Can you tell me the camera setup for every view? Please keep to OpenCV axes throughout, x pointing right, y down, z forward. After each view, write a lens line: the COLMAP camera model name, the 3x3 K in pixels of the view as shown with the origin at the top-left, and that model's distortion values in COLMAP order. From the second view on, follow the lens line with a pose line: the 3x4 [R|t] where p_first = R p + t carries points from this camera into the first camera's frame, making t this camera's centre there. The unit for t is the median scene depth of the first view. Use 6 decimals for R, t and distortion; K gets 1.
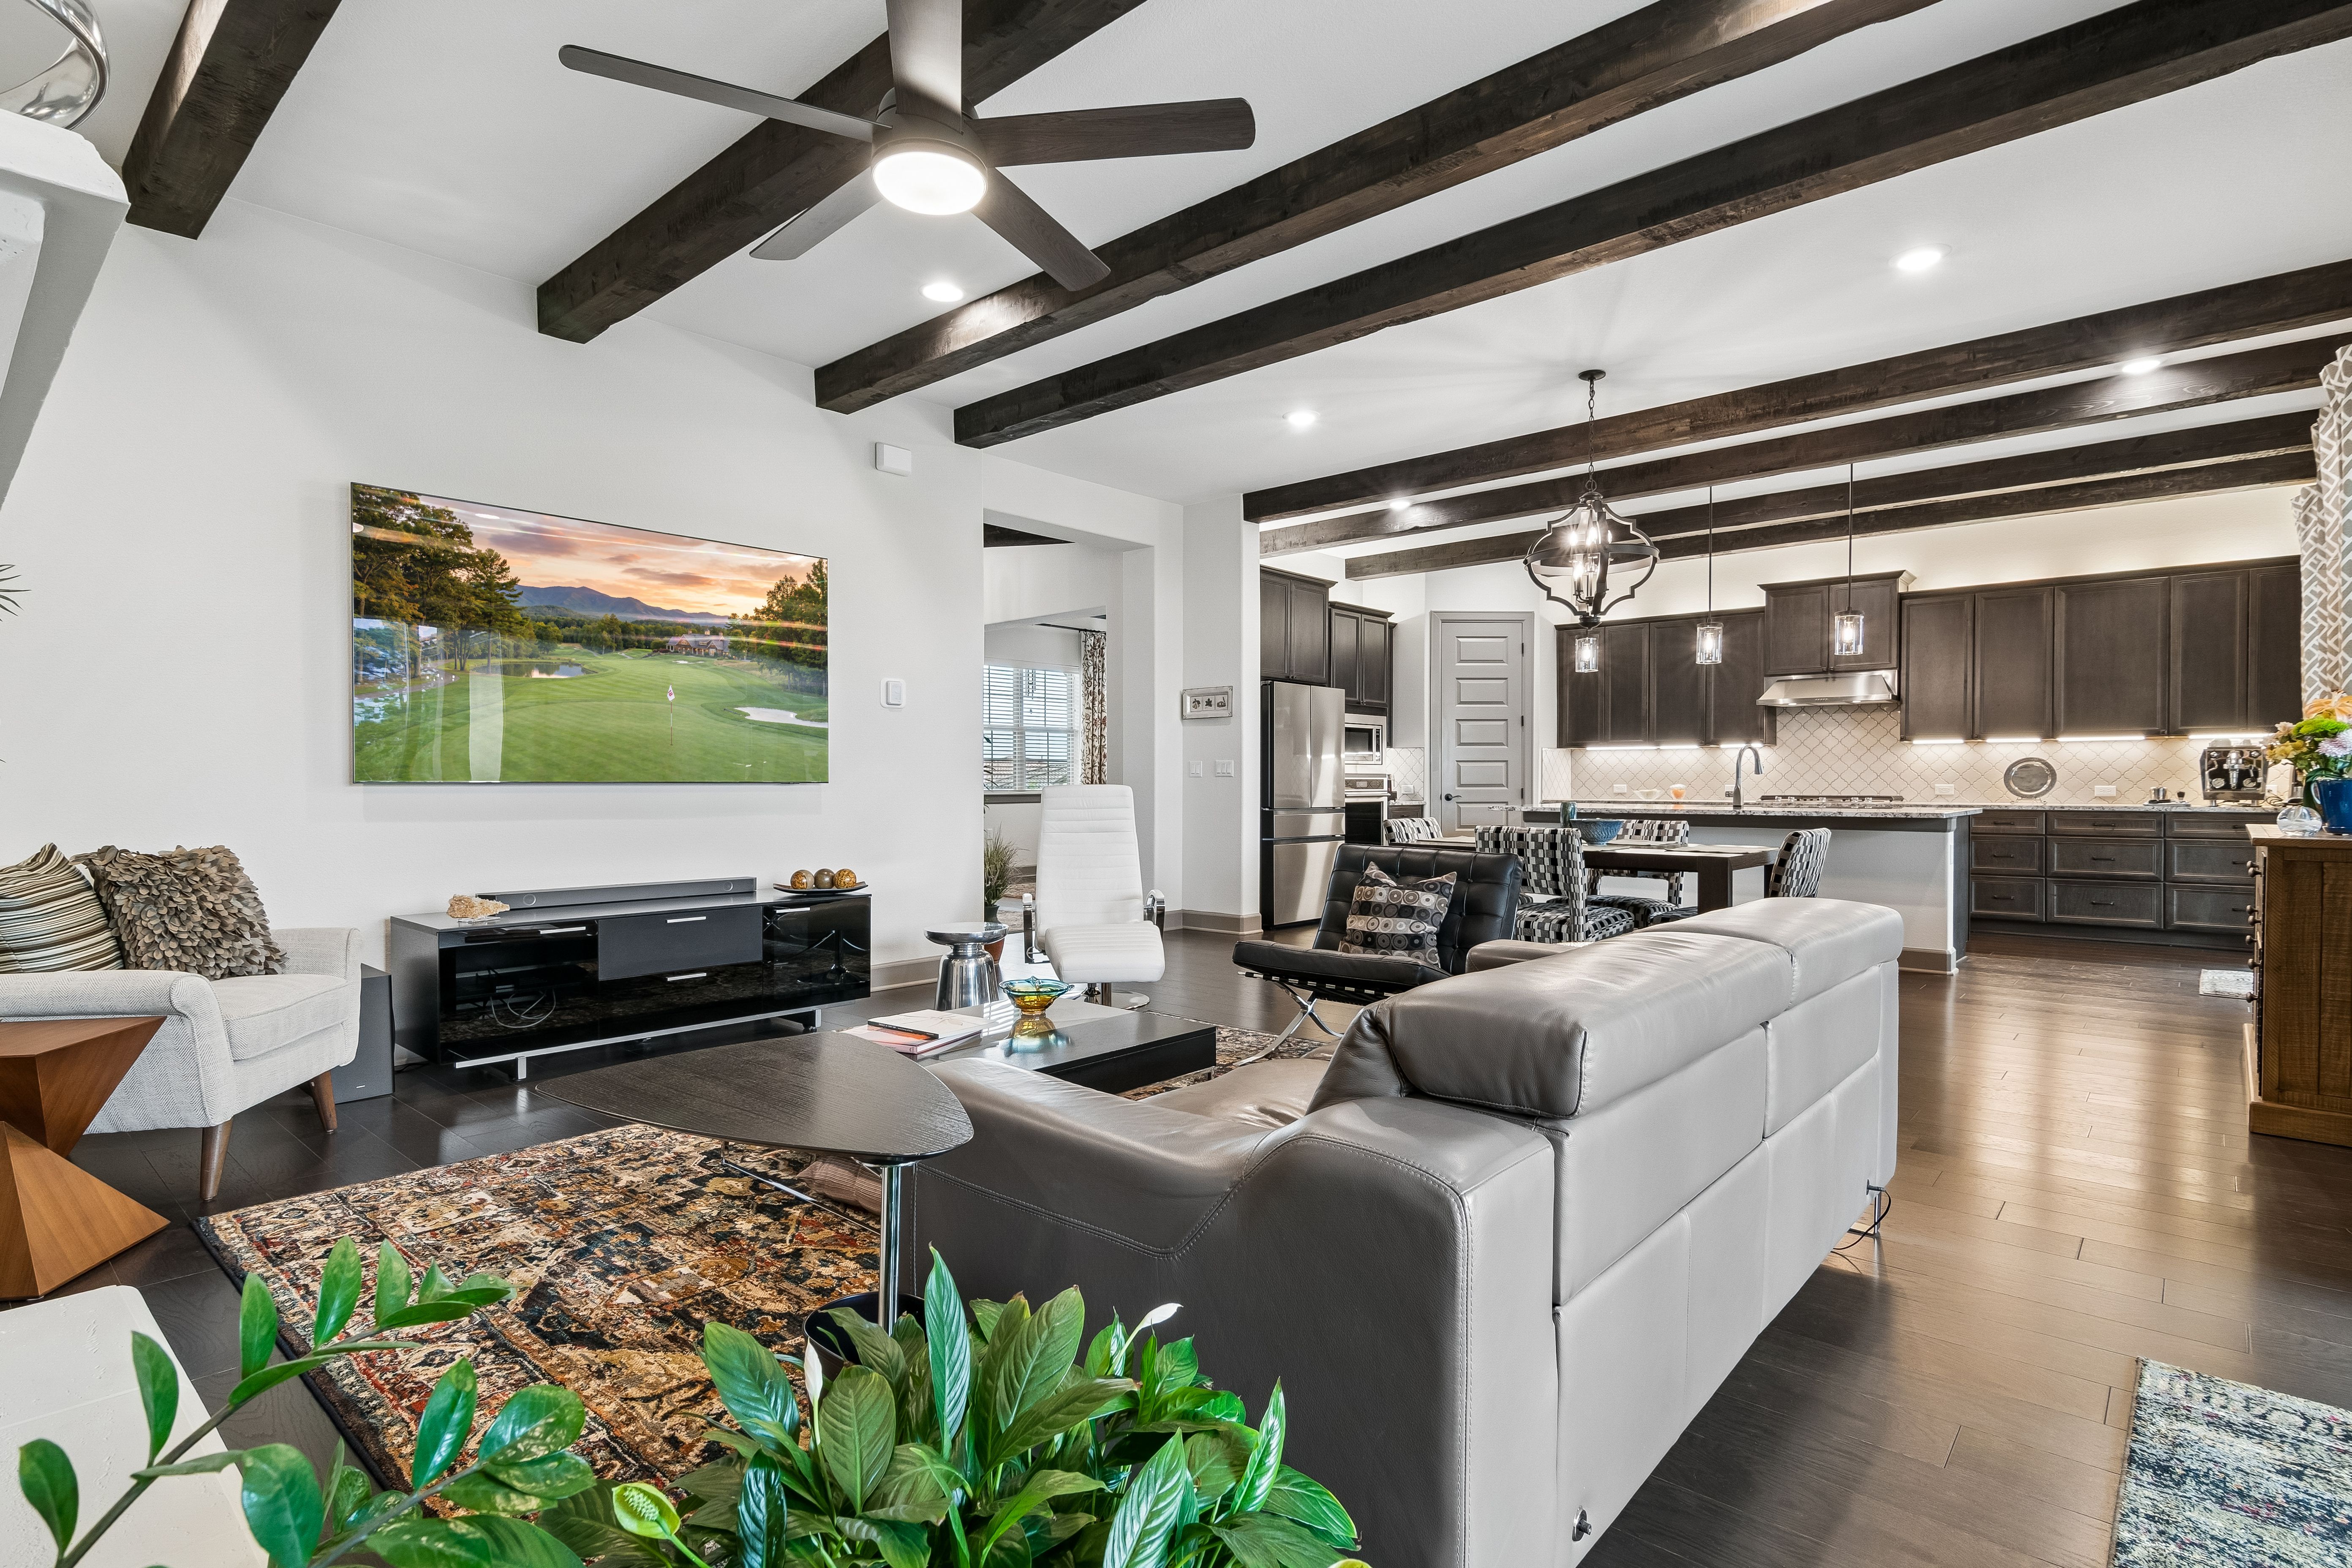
lens RADIAL K [[1150.1, 0, 1182.6], [0, 1150.1, 793.1], [0, 0, 1]] dist [0.005910, 0.001198]
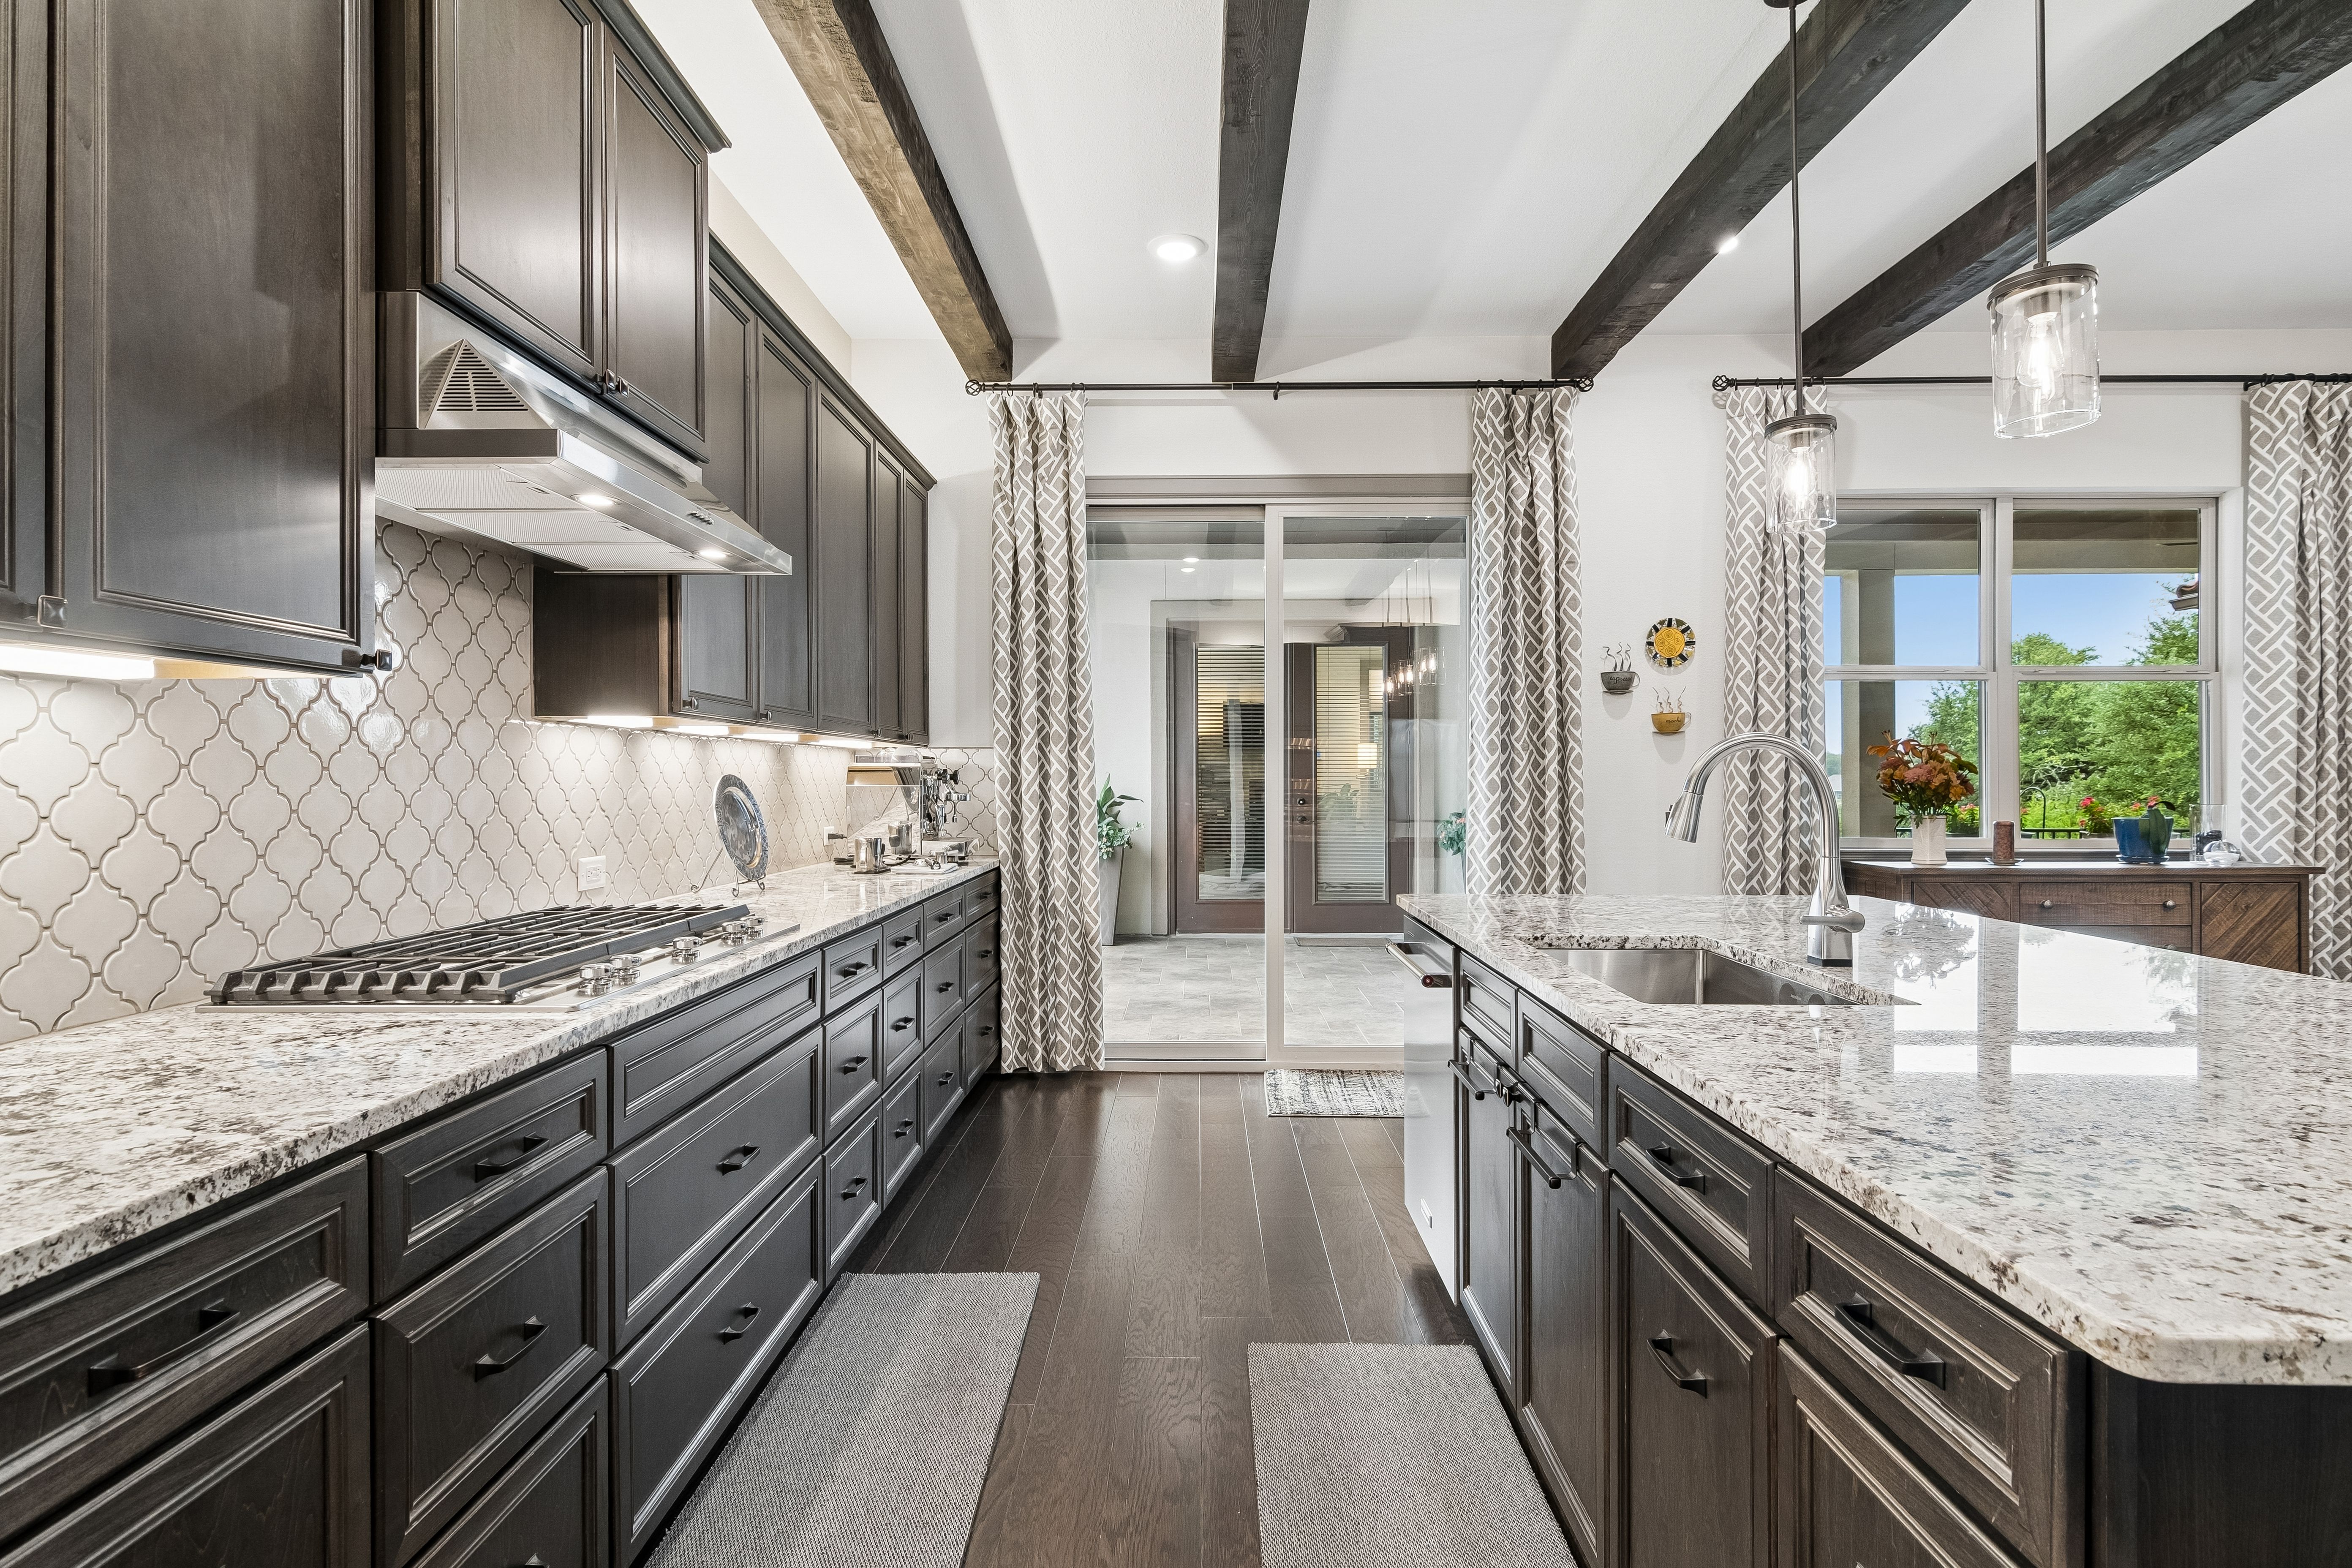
lens RADIAL K [[1182.1, 0, 1181.6], [0, 1182.1, 775.7], [0, 0, 1]] dist [-0.000310, -0.000010]
pose [[-0.662765, 0.005015, 0.748810, 0.315917], [0.010239, 0.999945, 0.002367, -0.028916], [-0.748757, 0.009236, -0.662780, 1.098250]]
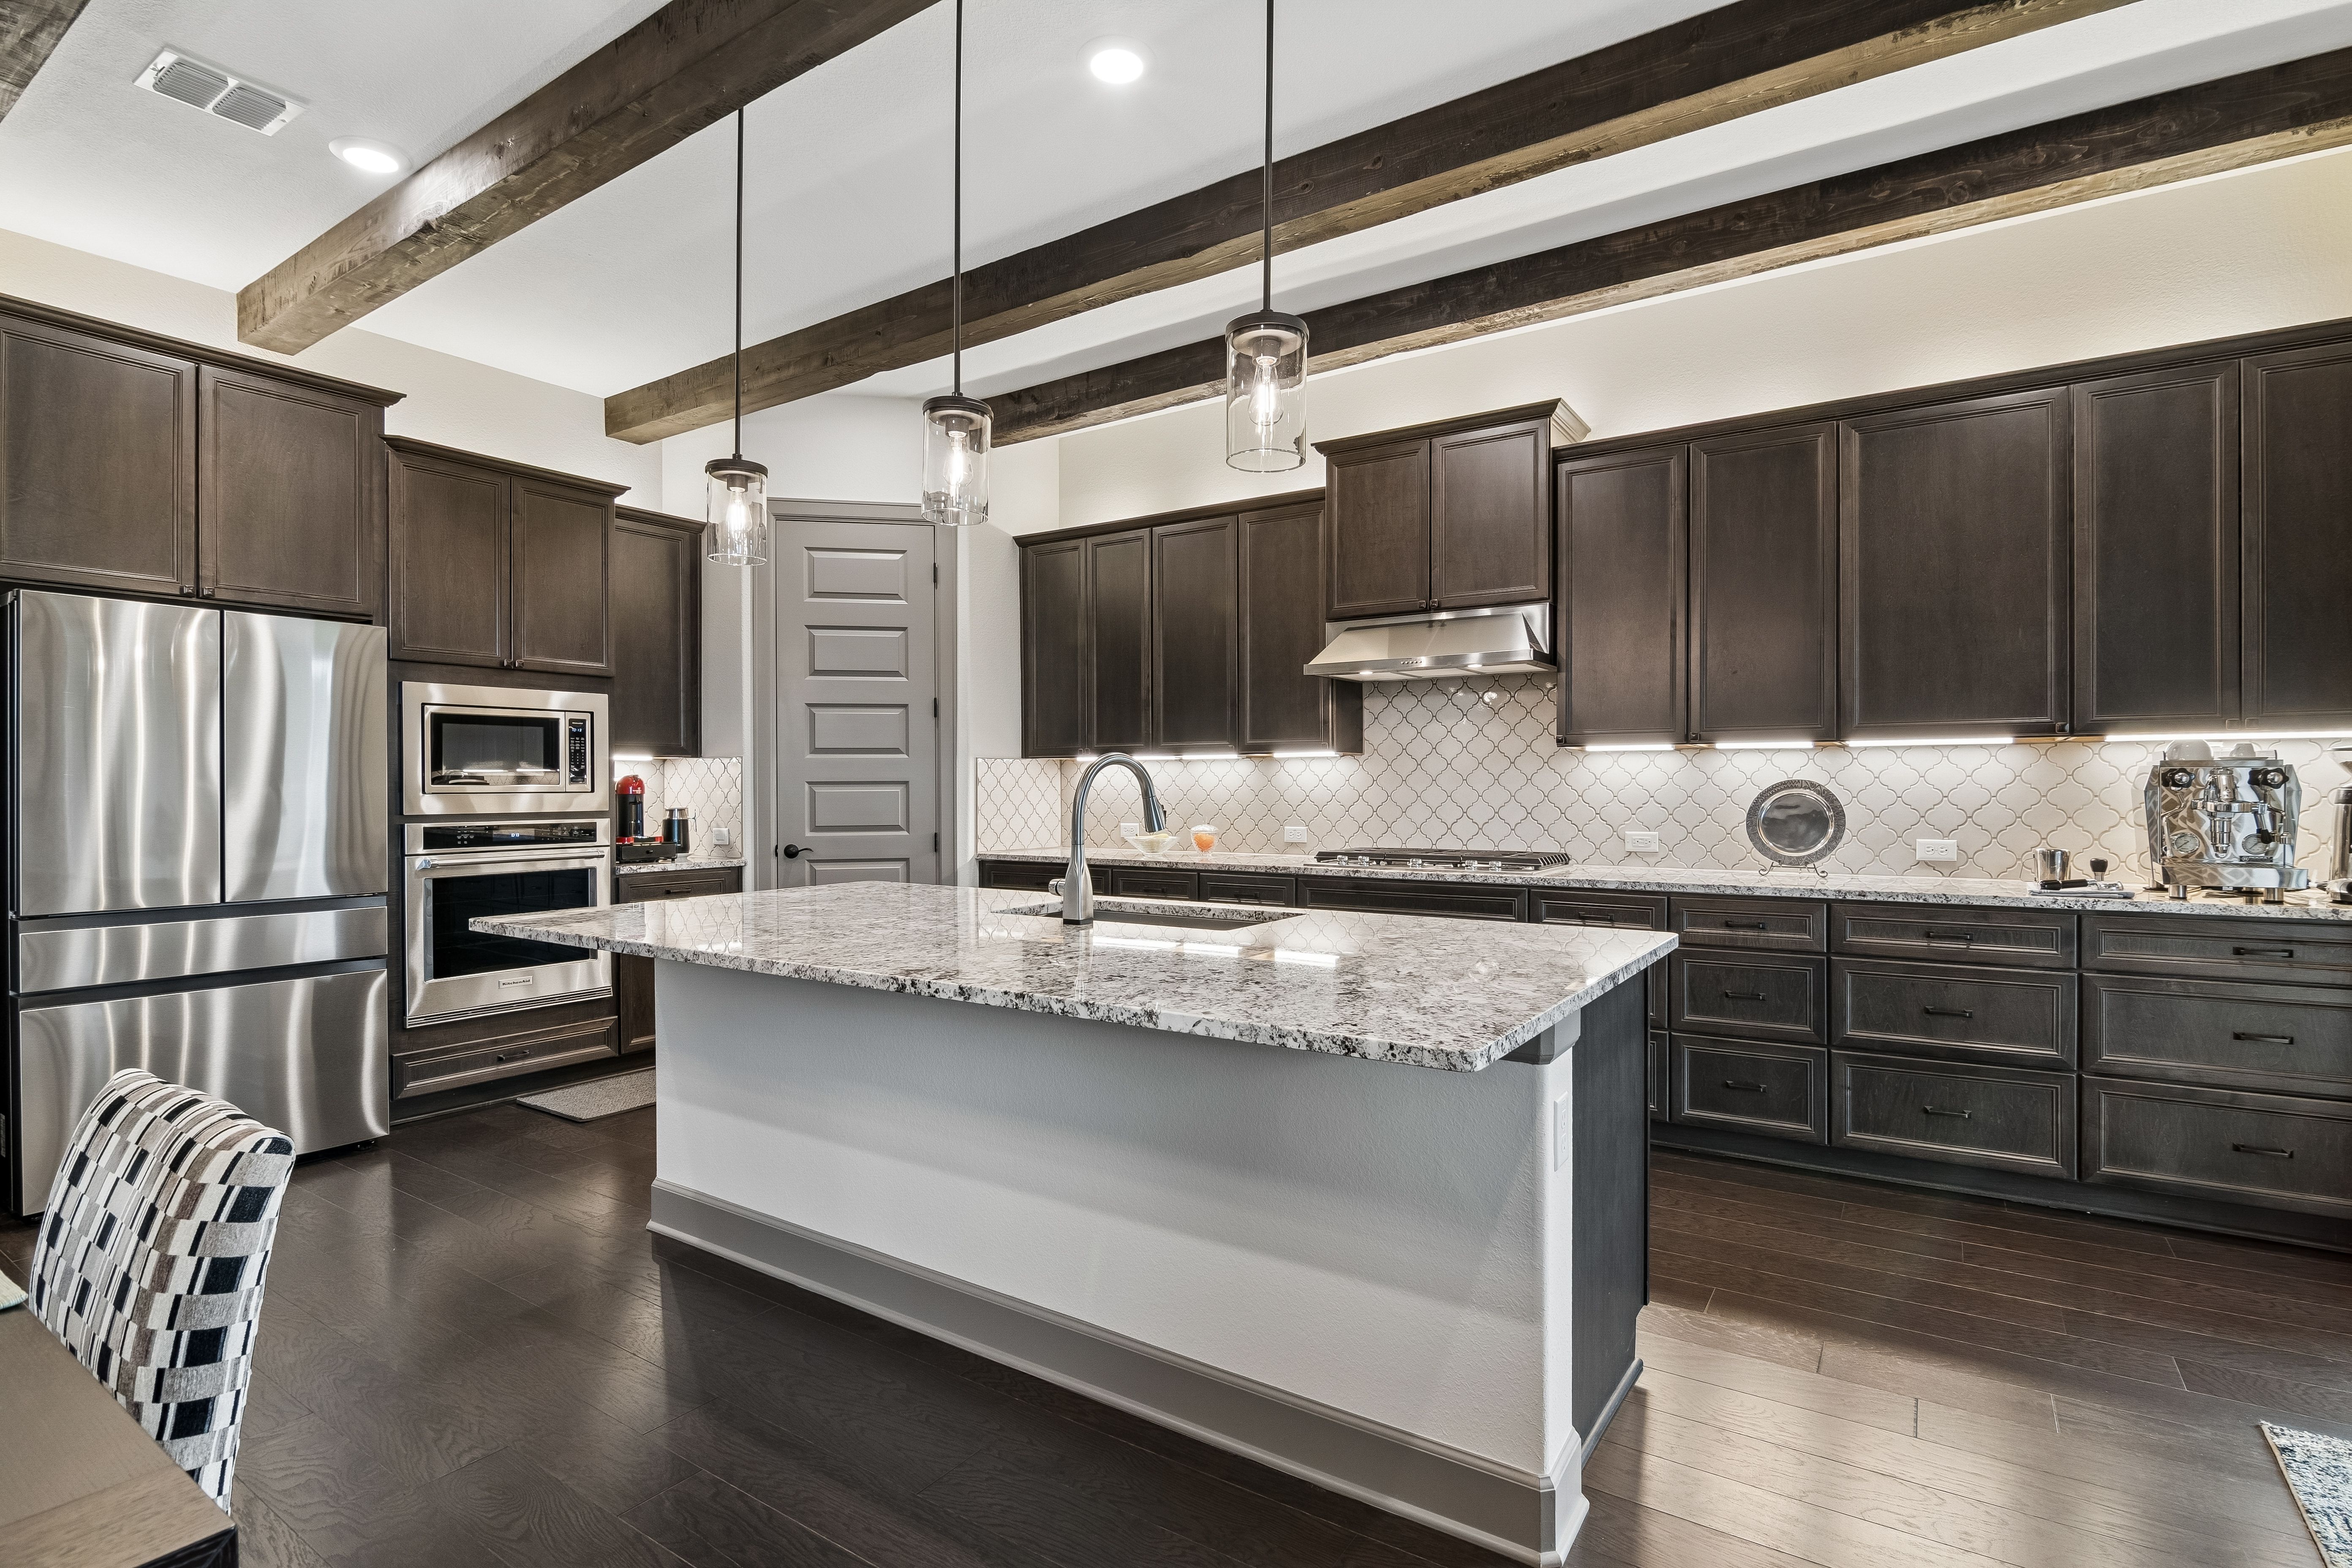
lens RADIAL K [[1133.2, 0, 1182.2], [0, 1133.2, 793.5], [0, 0, 1]] dist [-0.001250, -0.000453]
pose [[0.990138, -0.003834, 0.140044, 0.392588], [0.004380, 0.999984, -0.003588, -0.023688], [-0.140028, 0.004166, 0.990139, 0.537195]]
